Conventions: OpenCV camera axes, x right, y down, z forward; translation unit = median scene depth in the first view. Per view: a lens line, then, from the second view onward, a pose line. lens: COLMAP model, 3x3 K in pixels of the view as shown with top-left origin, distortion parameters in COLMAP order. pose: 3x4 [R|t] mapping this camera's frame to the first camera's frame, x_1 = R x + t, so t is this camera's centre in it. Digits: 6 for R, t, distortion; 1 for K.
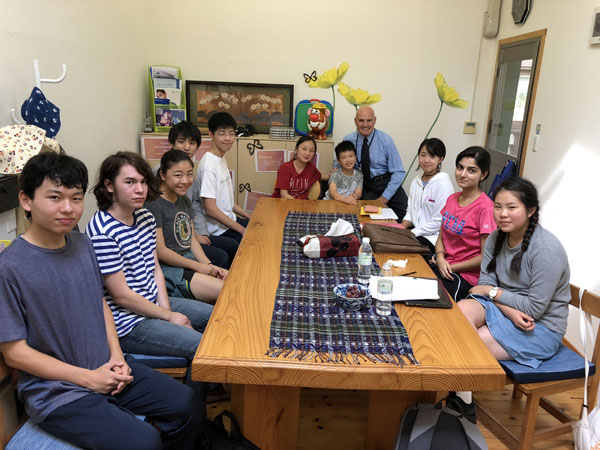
lens RADIAL K [[484.7, 0, 300.0], [0, 484.7, 225.0], [0, 0, 1]] dist [-0.007743, 0.007119]
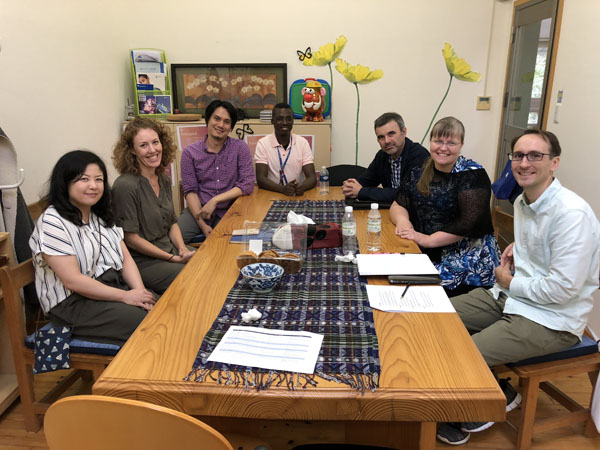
lens RADIAL K [[484.7, 0, 300.0], [0, 484.7, 225.0], [0, 0, 1]] dist [-0.007743, 0.007119]
pose [[0.998214, -0.025912, -0.053829, 0.054539], [0.026401, 0.999616, 0.008392, 0.009237], [0.053590, -0.009799, 0.998515, 0.085297]]
